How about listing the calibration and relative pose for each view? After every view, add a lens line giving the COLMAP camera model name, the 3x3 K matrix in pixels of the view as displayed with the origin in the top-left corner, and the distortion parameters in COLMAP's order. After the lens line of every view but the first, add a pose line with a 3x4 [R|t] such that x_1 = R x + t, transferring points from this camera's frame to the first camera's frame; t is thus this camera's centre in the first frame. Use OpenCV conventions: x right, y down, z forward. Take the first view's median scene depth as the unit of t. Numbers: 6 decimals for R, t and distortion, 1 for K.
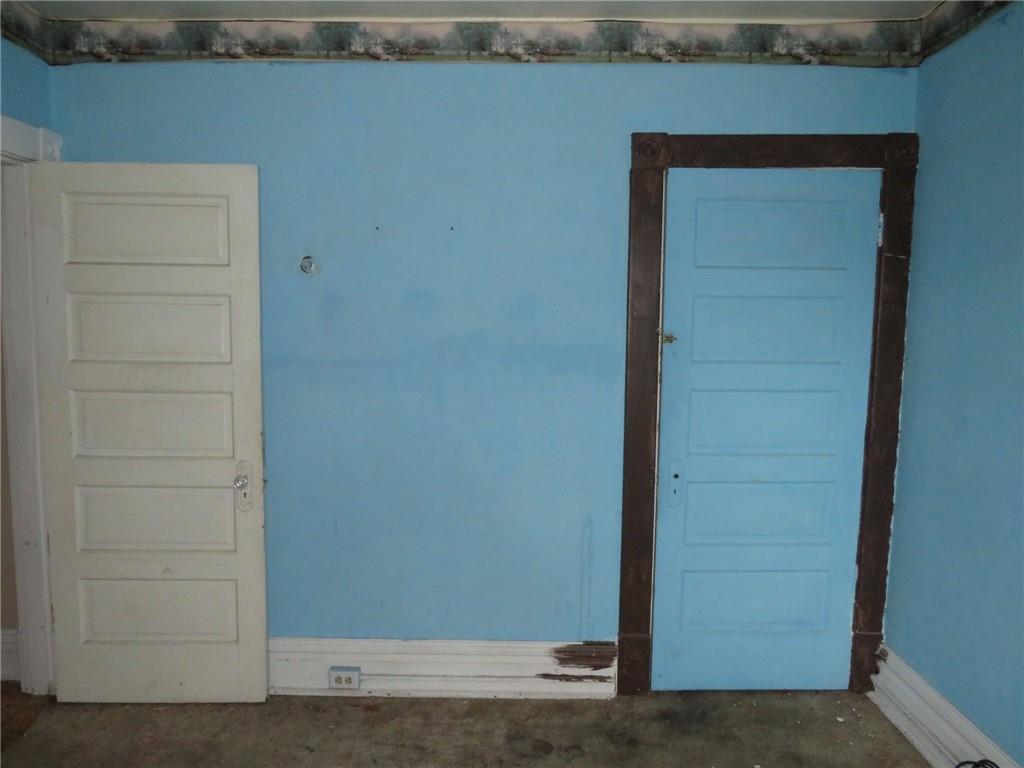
lens RADIAL K [[746.2, 0, 512.0], [0, 746.2, 384.0], [0, 0, 1]] dist [-0.005476, -0.010080]
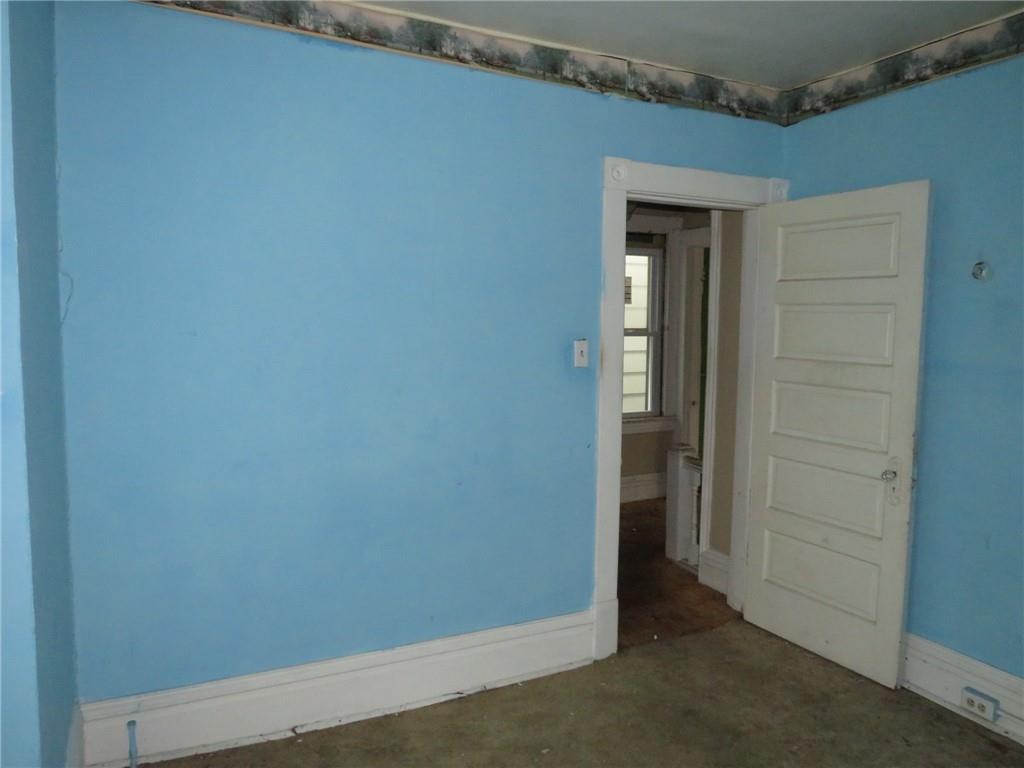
lens RADIAL K [[763.1, 0, 512.0], [0, 763.1, 384.0], [0, 0, 1]] dist [0.000697, 0.039776]
pose [[0.465590, 0.074491, -0.881860, 0.352909], [-0.088688, 0.995363, 0.037254, 0.005758], [0.880545, 0.060865, 0.470038, -0.010486]]
